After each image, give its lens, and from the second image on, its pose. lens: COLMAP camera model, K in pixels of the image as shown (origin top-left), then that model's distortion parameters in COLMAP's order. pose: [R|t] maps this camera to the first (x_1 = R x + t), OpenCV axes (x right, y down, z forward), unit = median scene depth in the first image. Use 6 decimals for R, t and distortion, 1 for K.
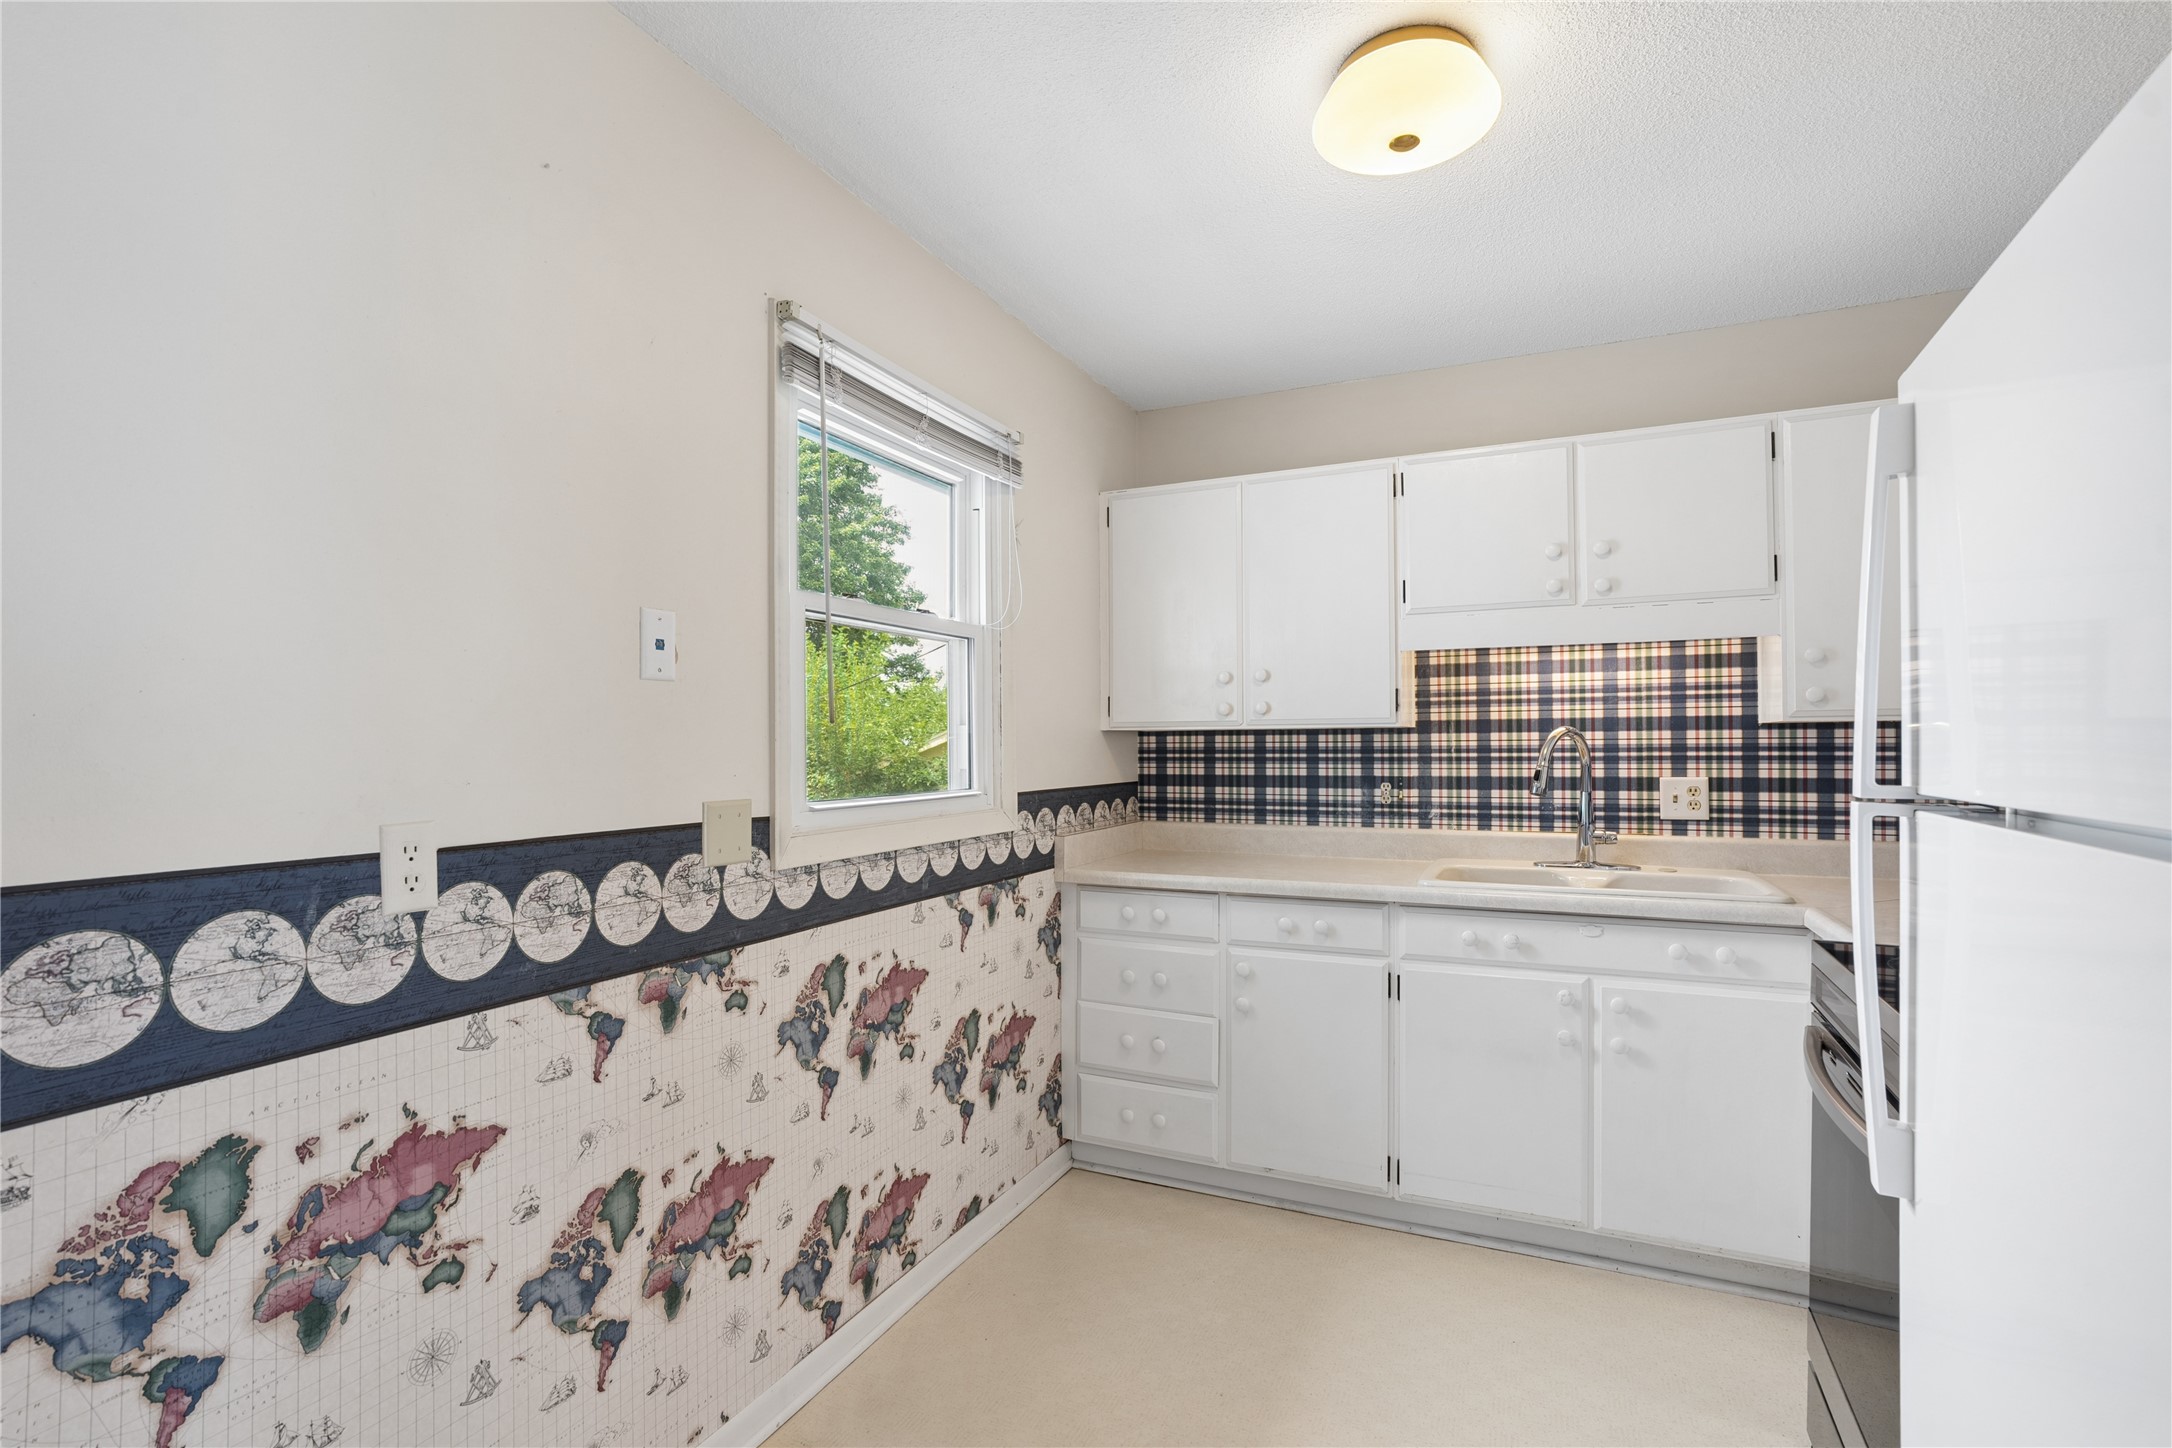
lens RADIAL K [[1001.0, 0, 1092.9], [0, 1001.0, 733.2], [0, 0, 1]] dist [-0.041017, 0.022025]
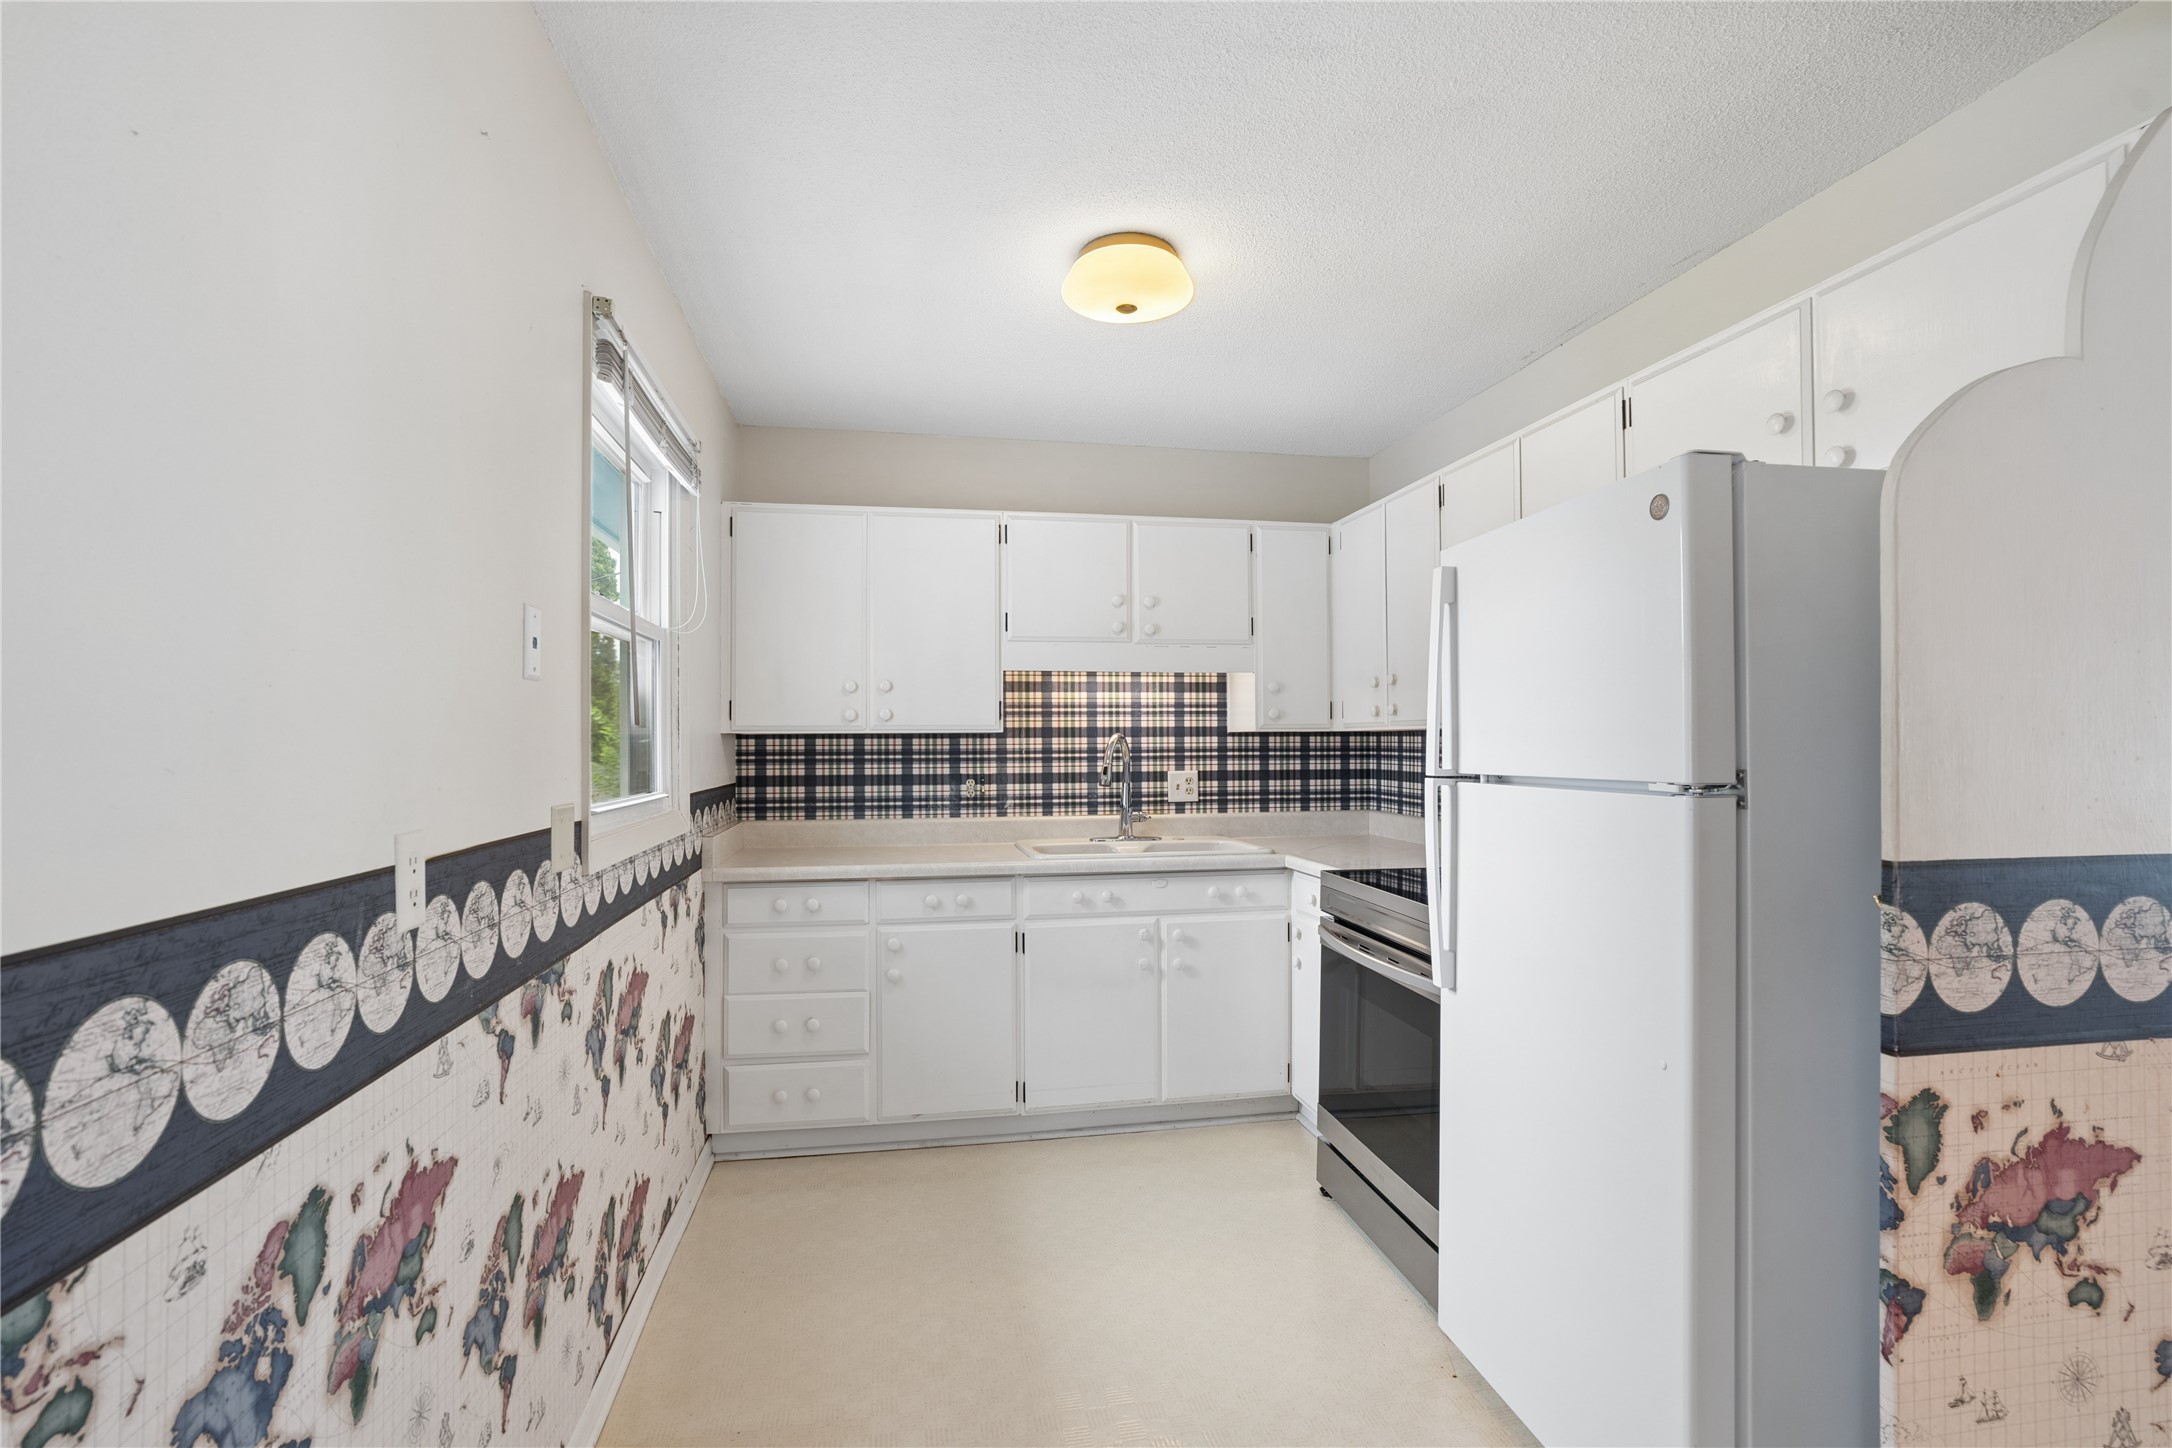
lens RADIAL K [[992.8, 0, 1084.9], [0, 992.8, 725.0], [0, 0, 1]] dist [-0.043779, 0.021137]
pose [[0.814178, 0.012756, 0.580475, -0.312524], [-0.006125, 0.999892, -0.013383, -0.000091], [-0.580583, 0.007341, 0.814168, -0.045596]]
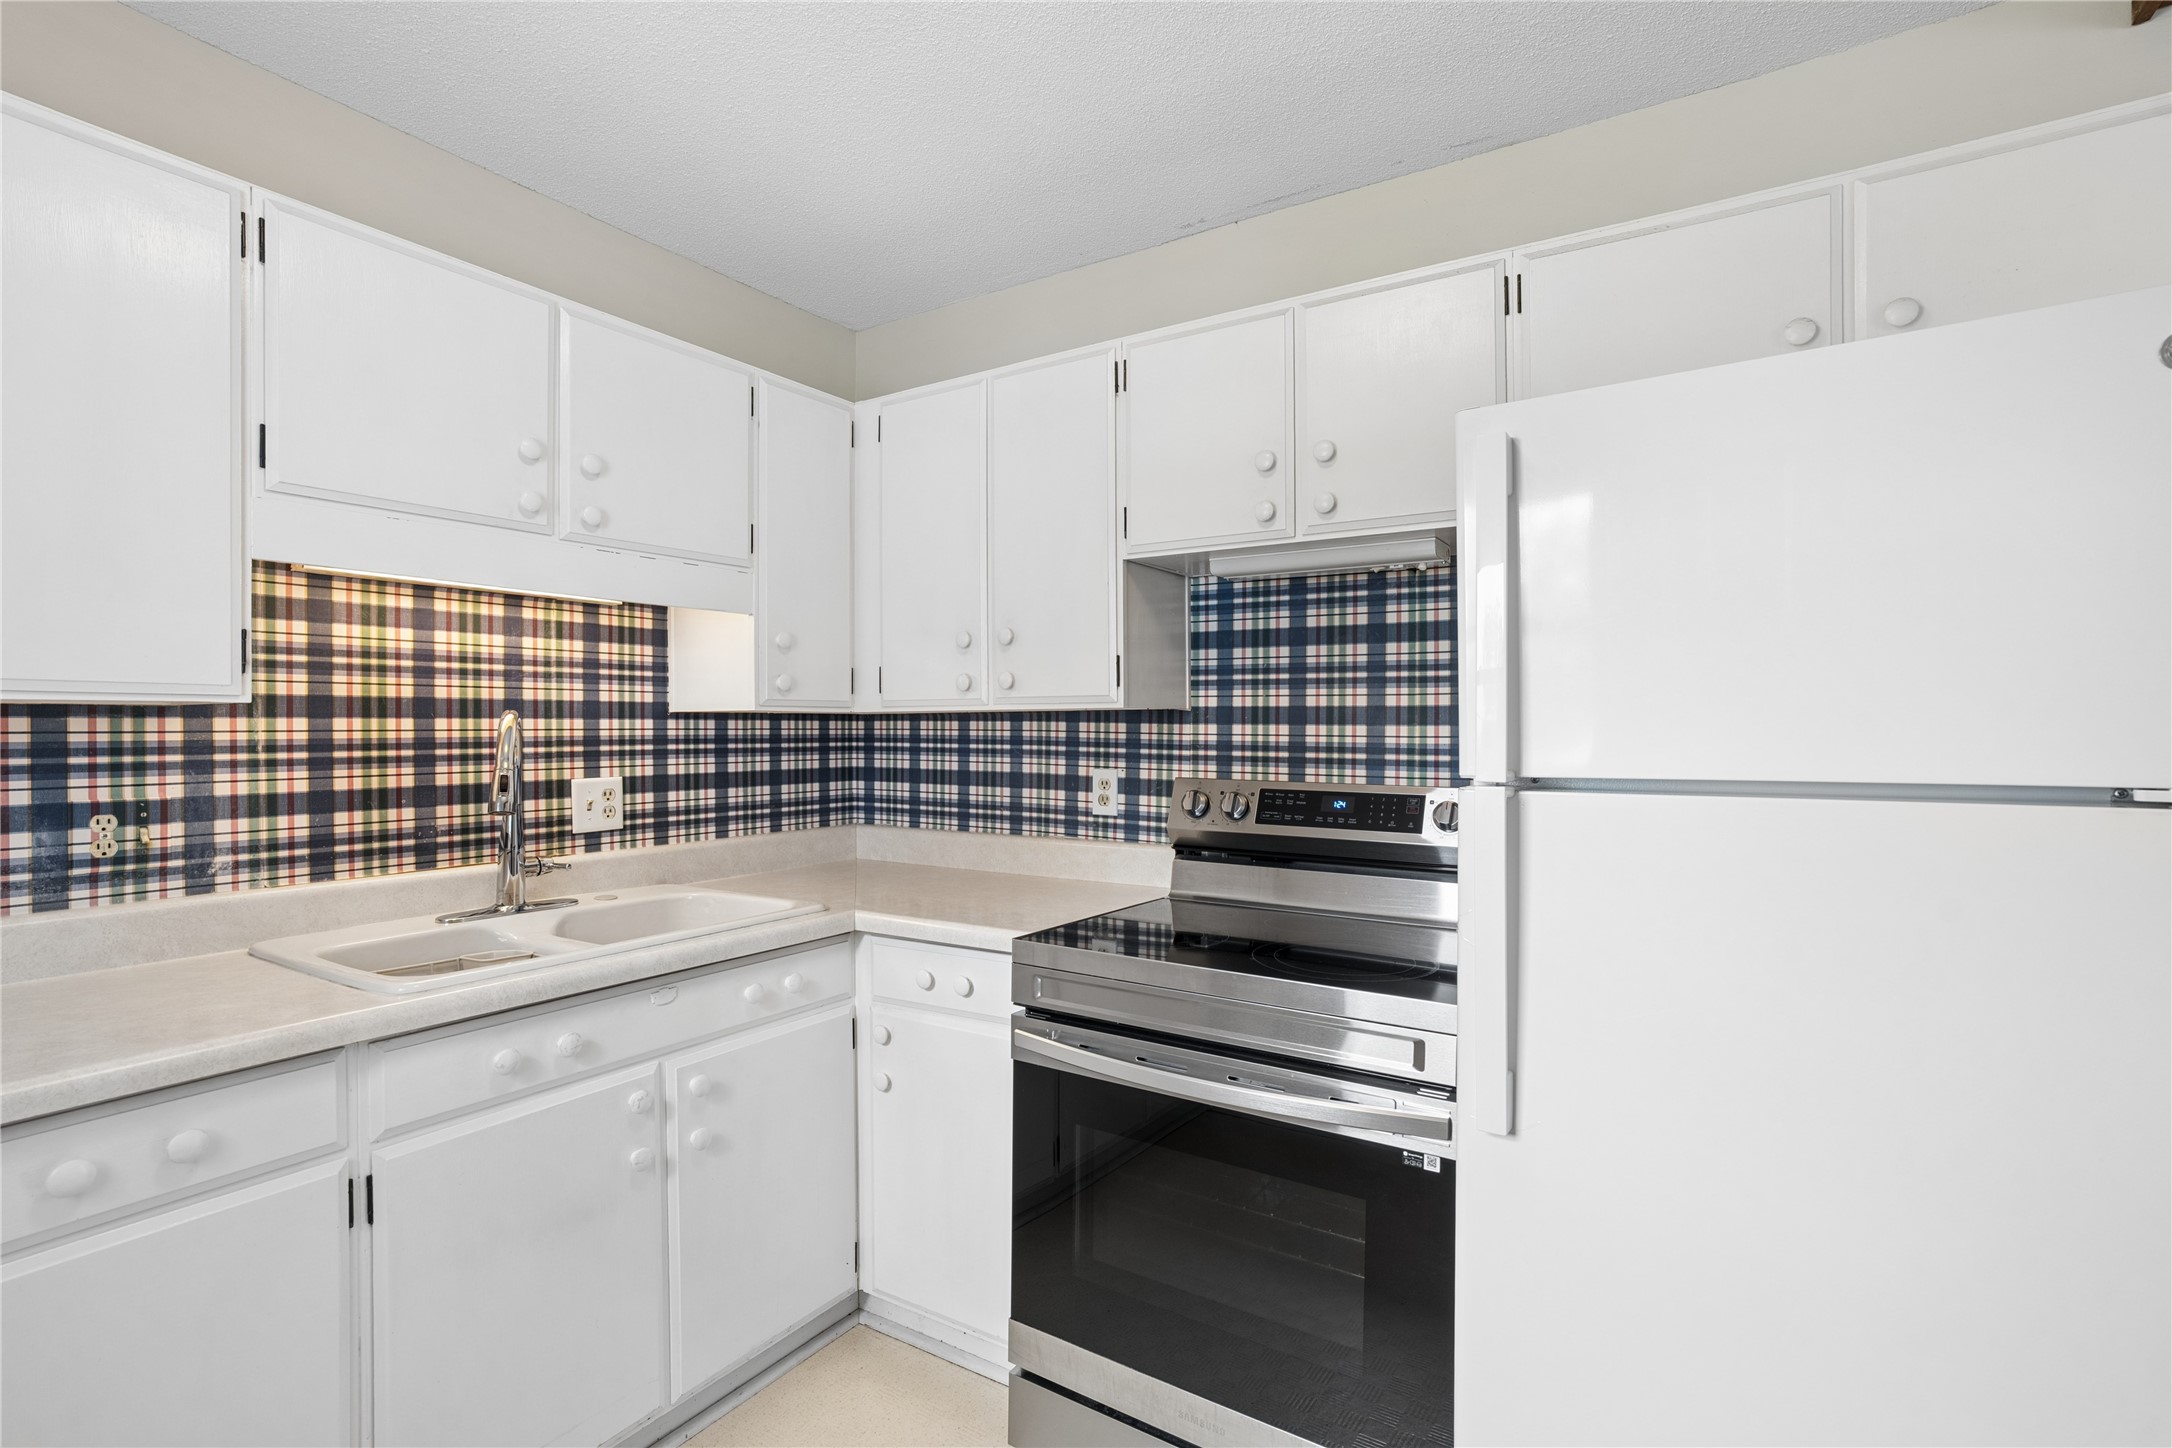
lens RADIAL K [[1008.4, 0, 1090.1], [0, 1008.4, 729.6], [0, 0, 1]] dist [-0.042496, 0.021854]
pose [[0.131957, 0.004510, 0.991245, -0.144248], [-0.008495, 0.999958, -0.003419, 0.005053], [-0.991219, -0.007969, 0.131990, 0.496283]]
